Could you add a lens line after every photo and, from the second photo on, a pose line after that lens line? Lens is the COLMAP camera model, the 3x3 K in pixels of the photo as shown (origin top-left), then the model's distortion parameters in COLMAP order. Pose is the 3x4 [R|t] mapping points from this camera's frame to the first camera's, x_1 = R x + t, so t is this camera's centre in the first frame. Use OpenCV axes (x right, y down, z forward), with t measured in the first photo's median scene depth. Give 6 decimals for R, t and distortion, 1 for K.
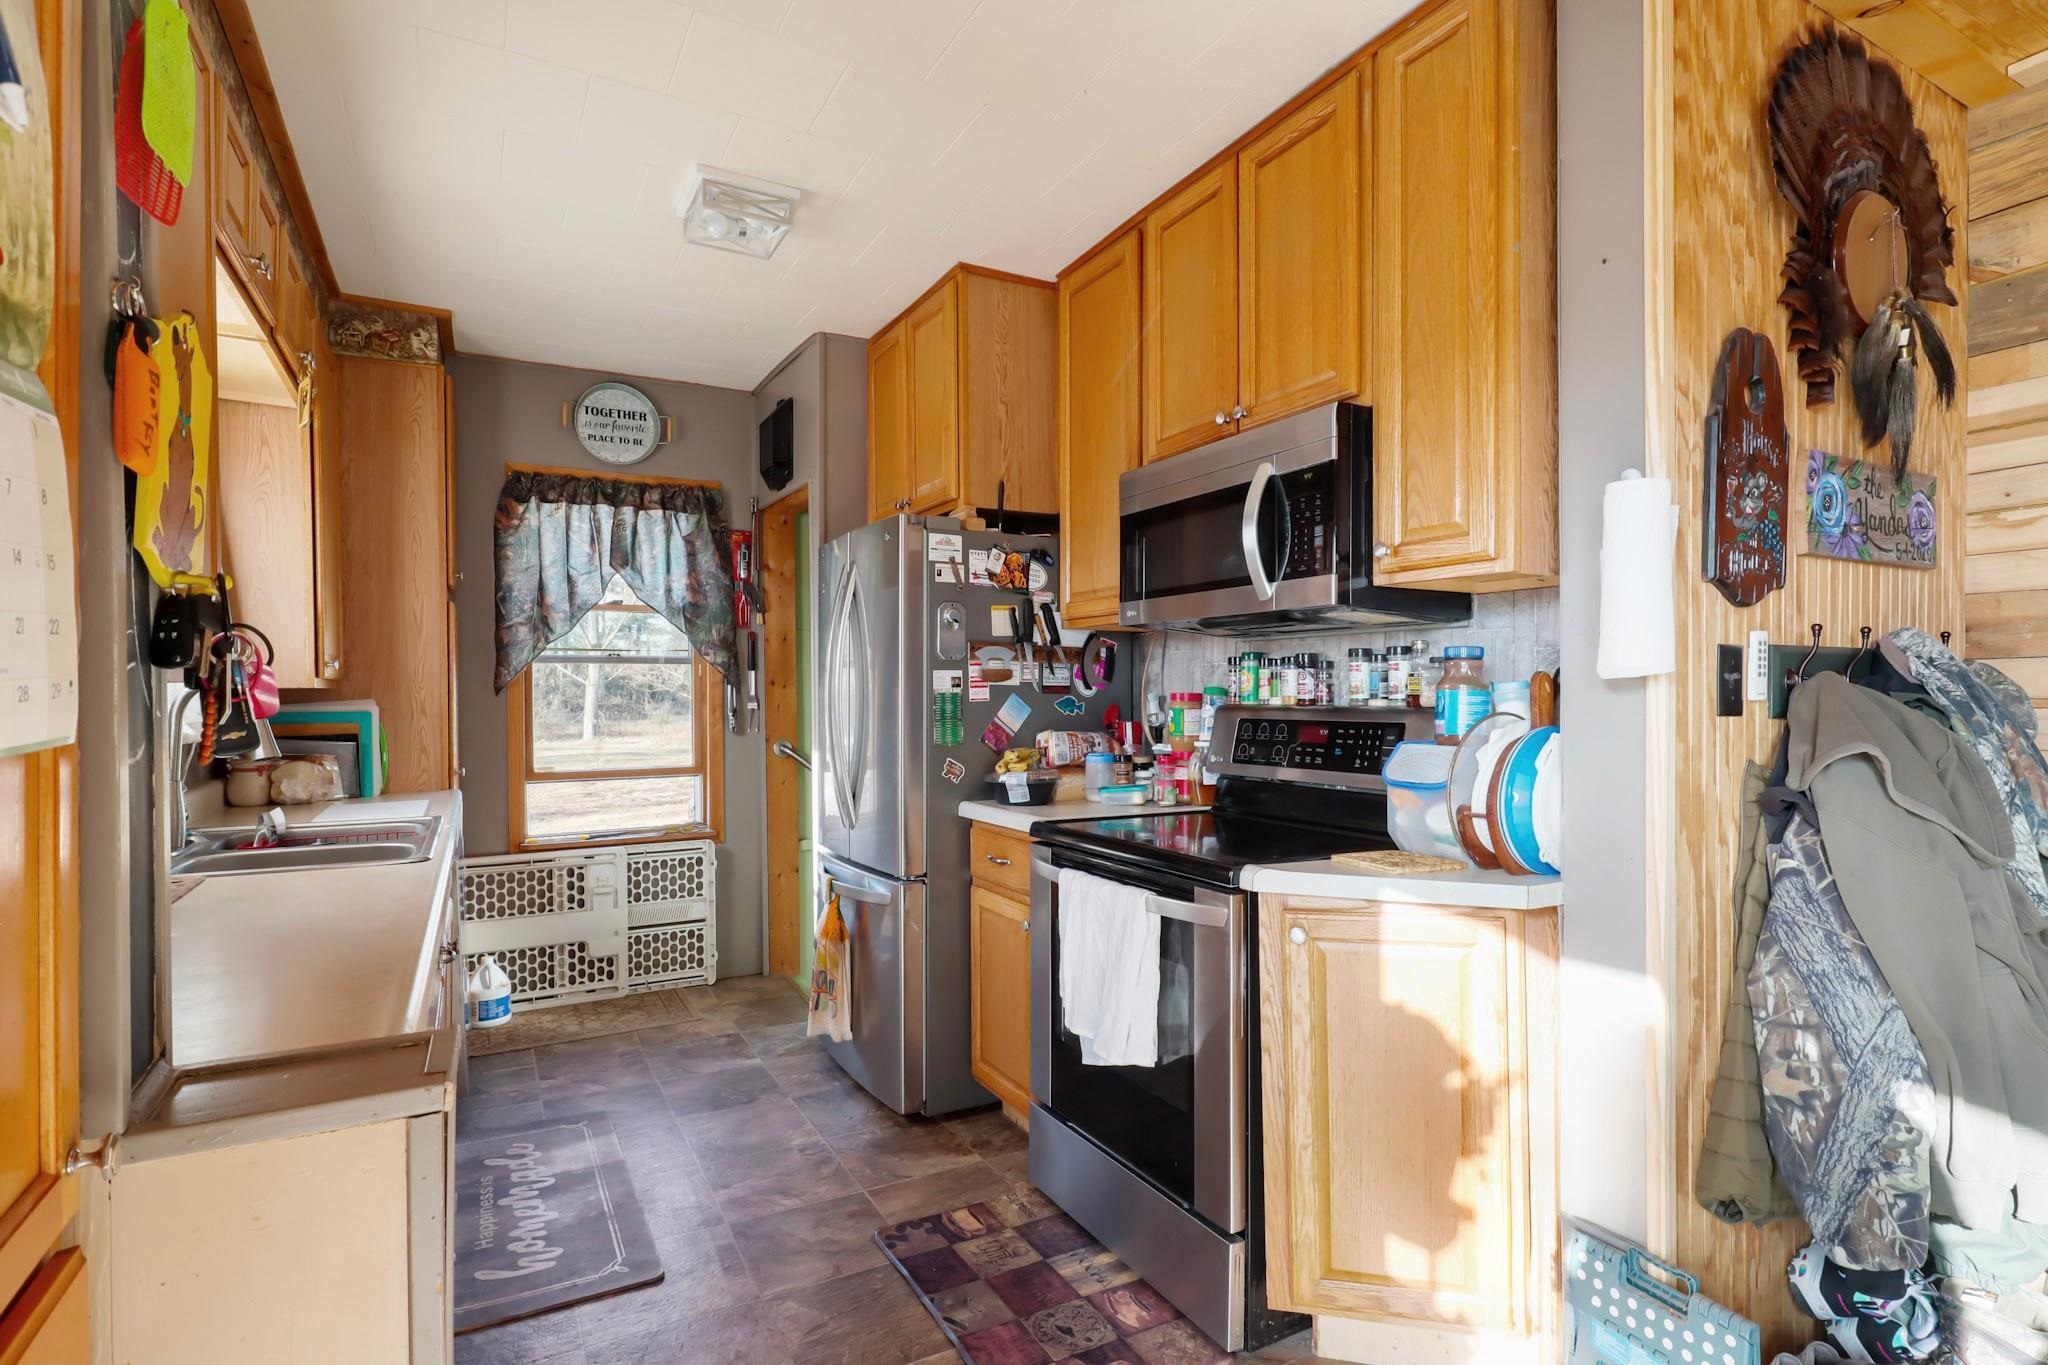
lens RADIAL K [[1018.0, 0, 1042.3], [0, 1018.0, 696.1], [0, 0, 1]] dist [-0.000589, 0.001443]
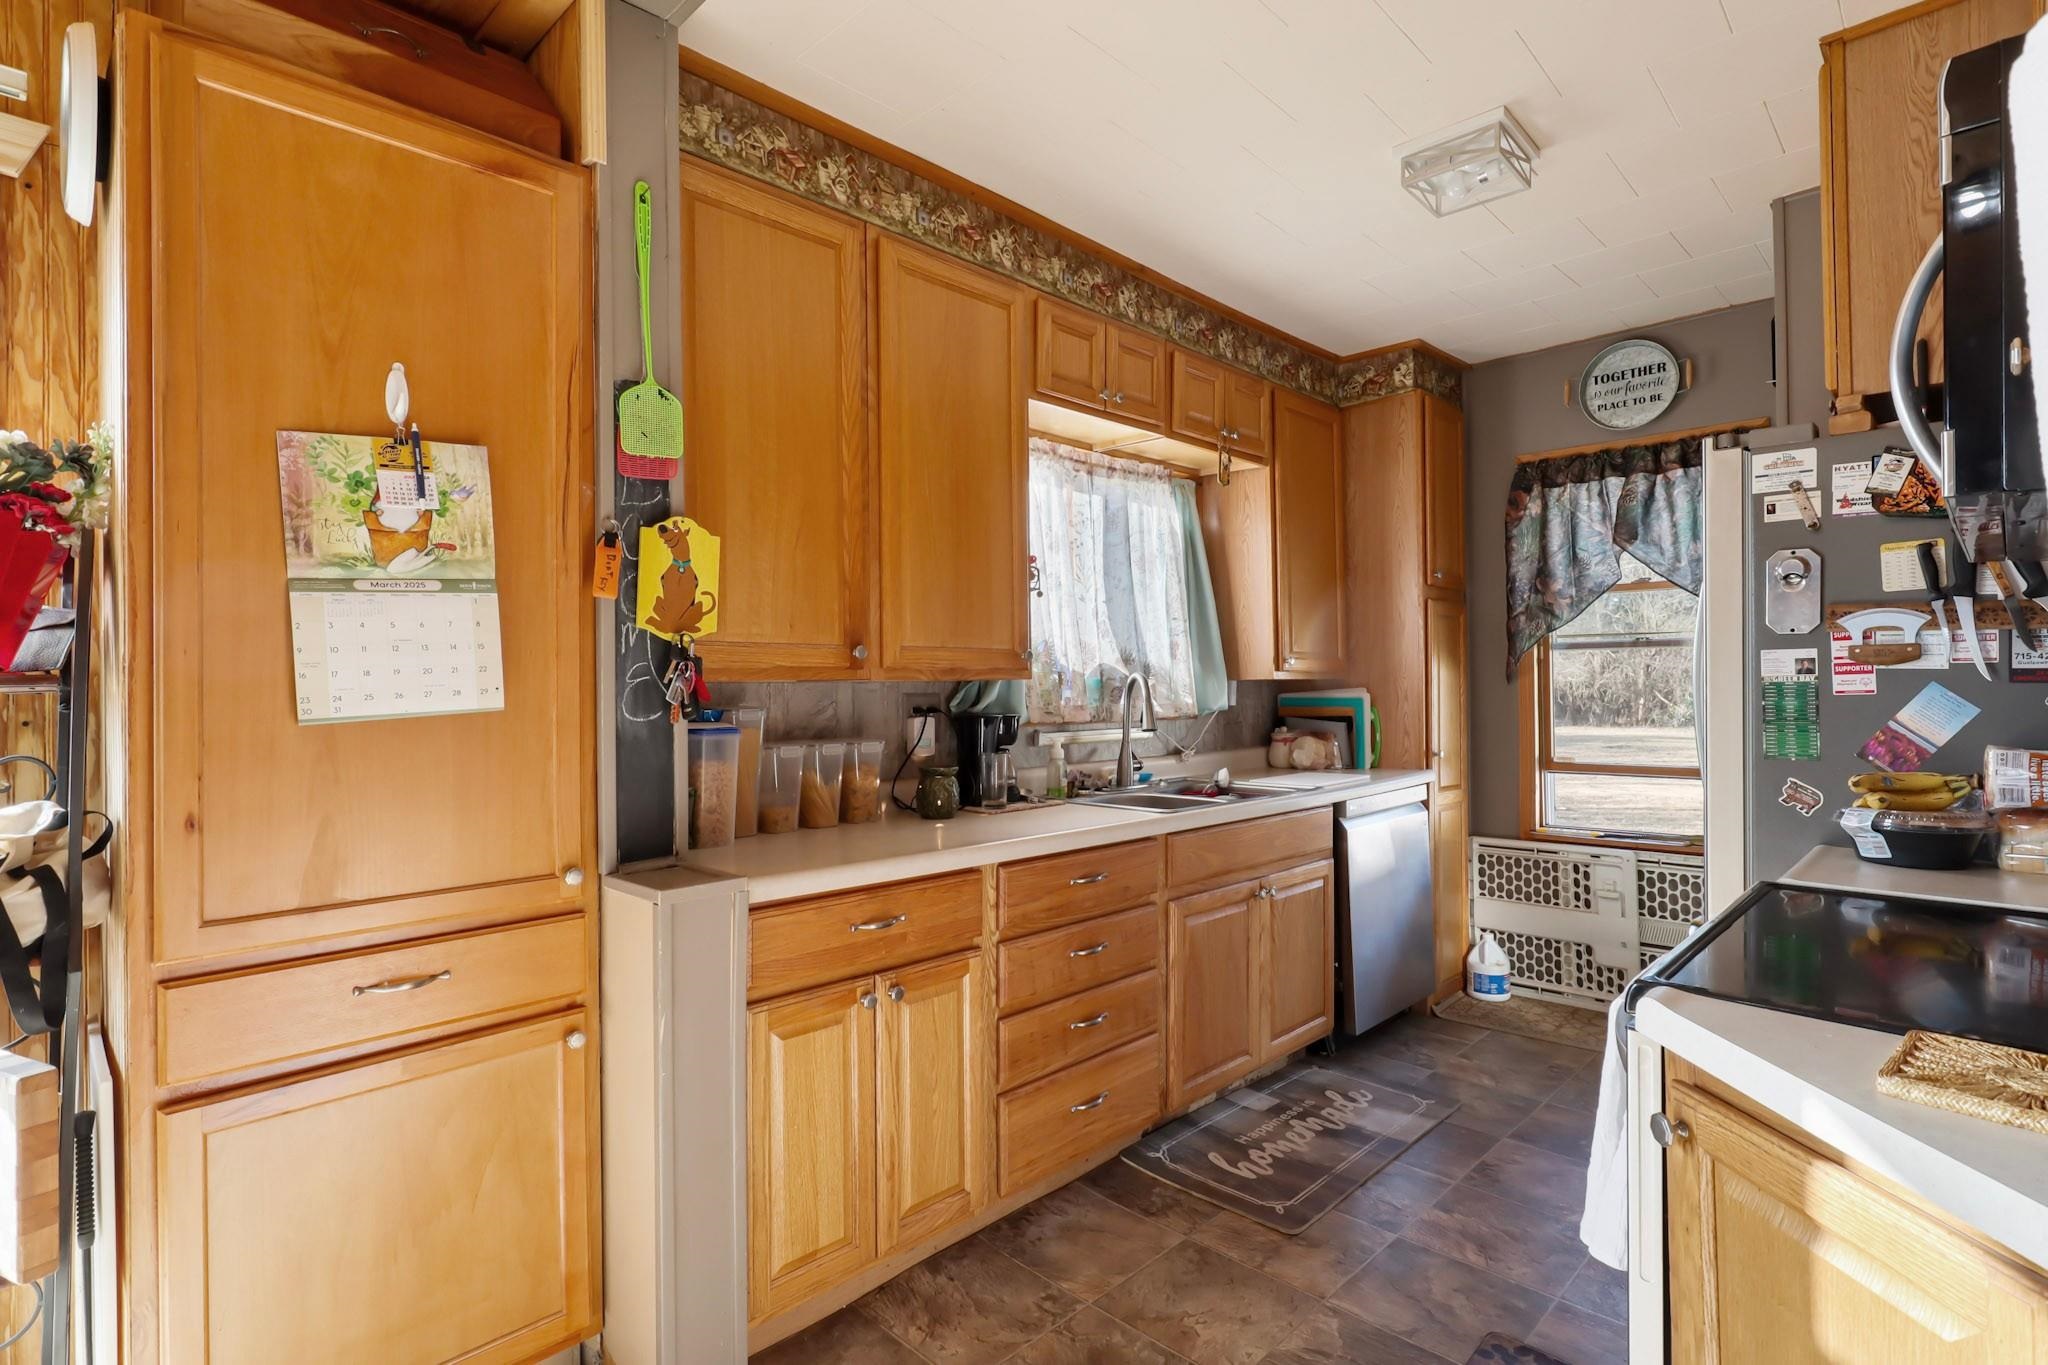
lens RADIAL K [[1018.0, 0, 1028.3], [0, 1018.0, 674.7], [0, 0, 1]] dist [-0.000589, 0.001443]
pose [[0.285575, -0.008296, -0.958320, 0.315159], [0.002815, 0.999965, -0.007817, -0.003245], [0.958352, -0.000466, 0.285589, 0.238329]]
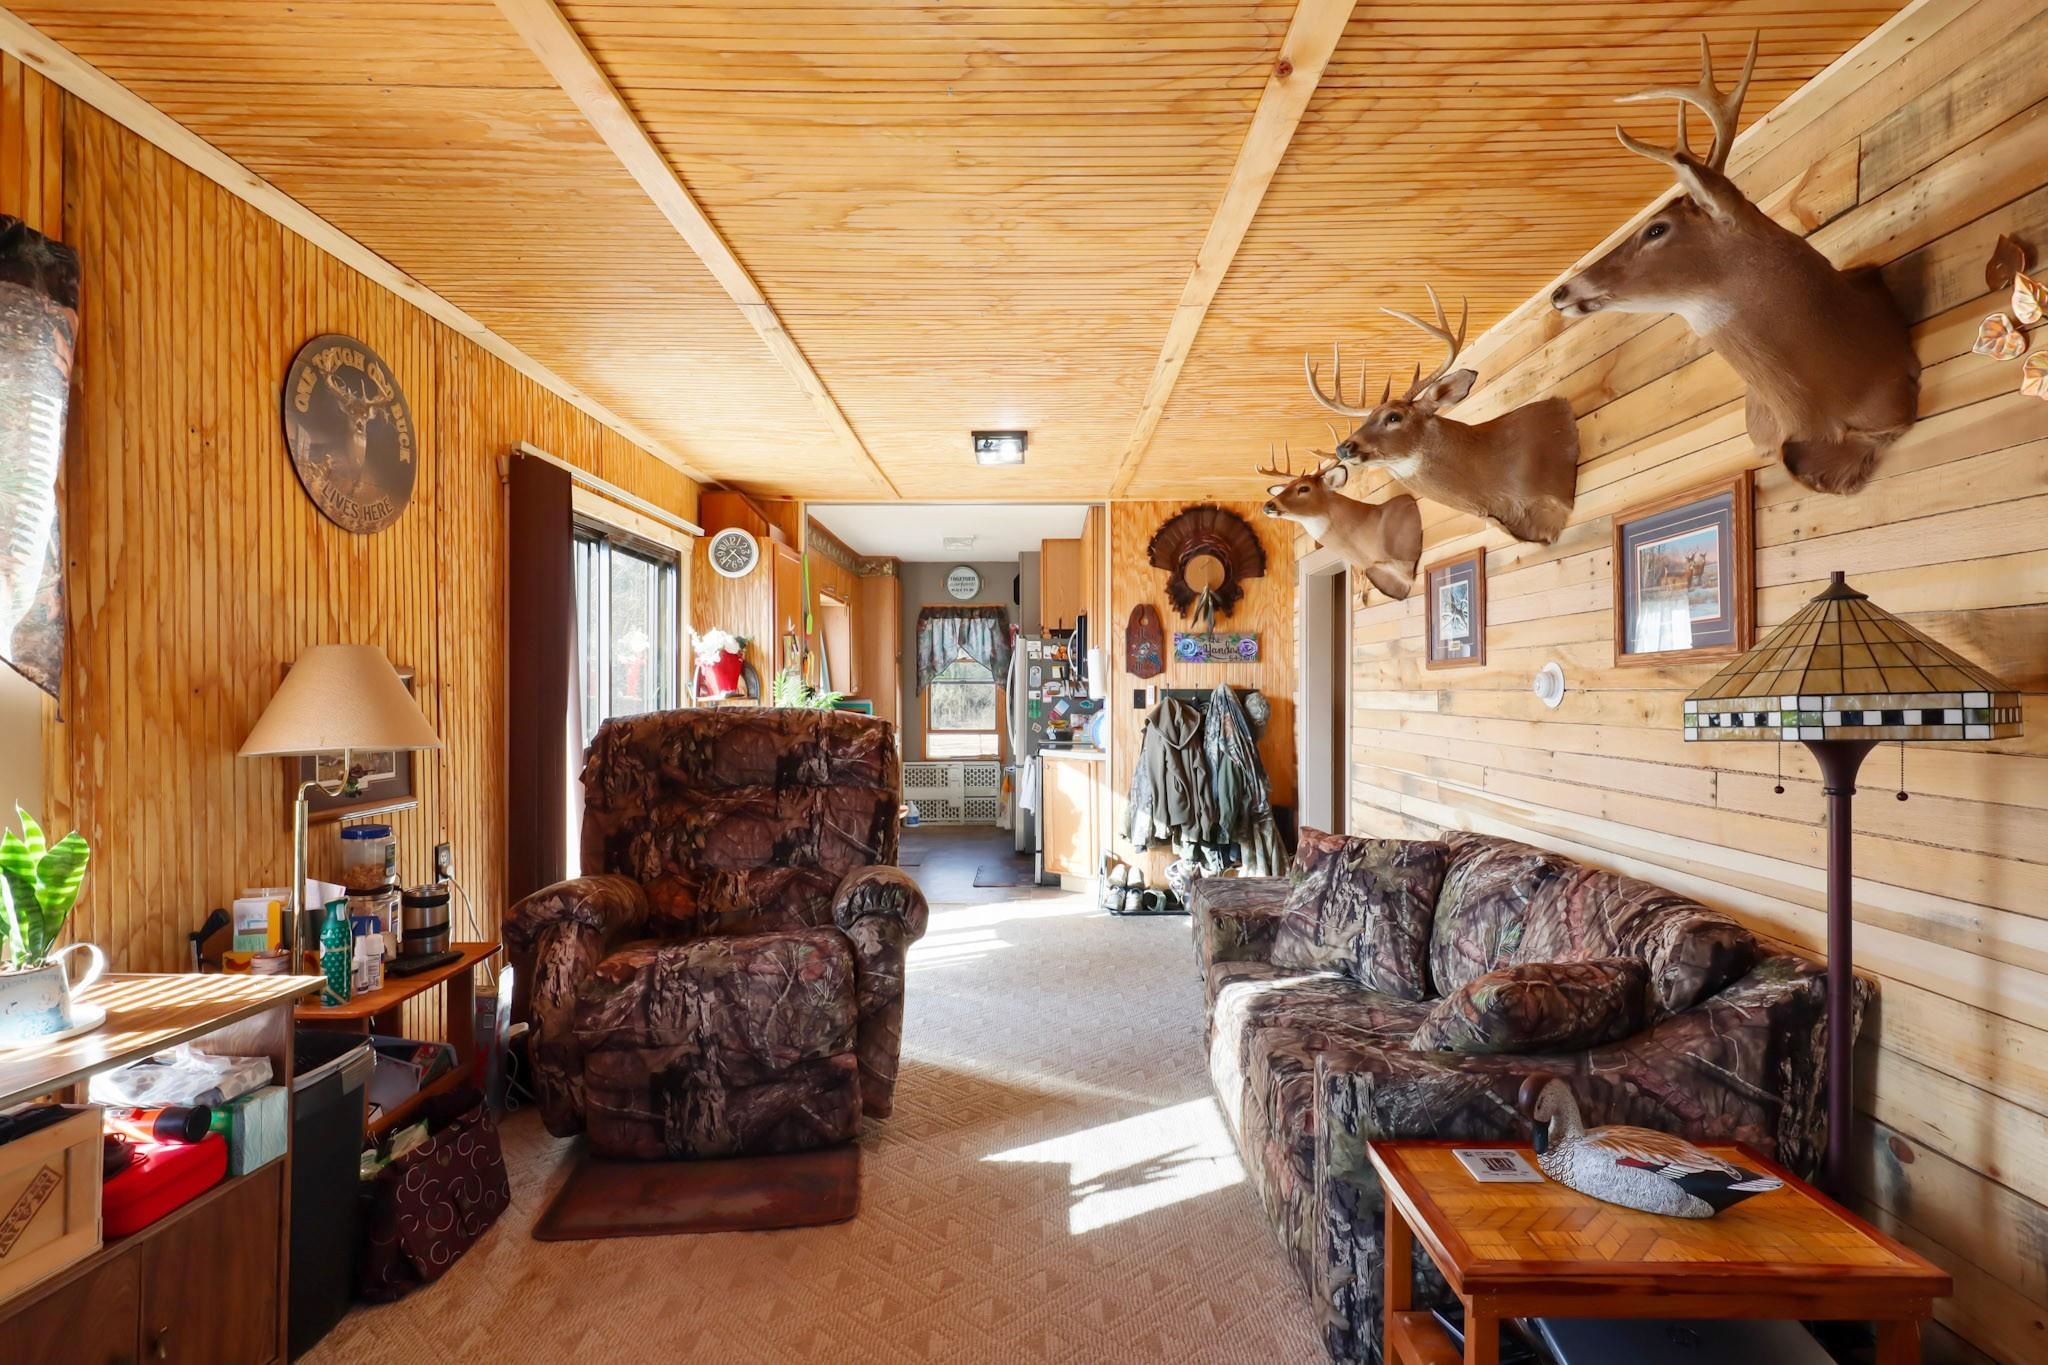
lens RADIAL K [[1018.0, 0, 1041.7], [0, 1018.0, 691.8], [0, 0, 1]] dist [-0.000589, 0.001443]
pose [[0.876886, 0.005459, -0.480668, 0.929914], [-0.007054, 0.999974, -0.001512, -0.014292], [0.480647, 0.004716, 0.876902, -1.037790]]
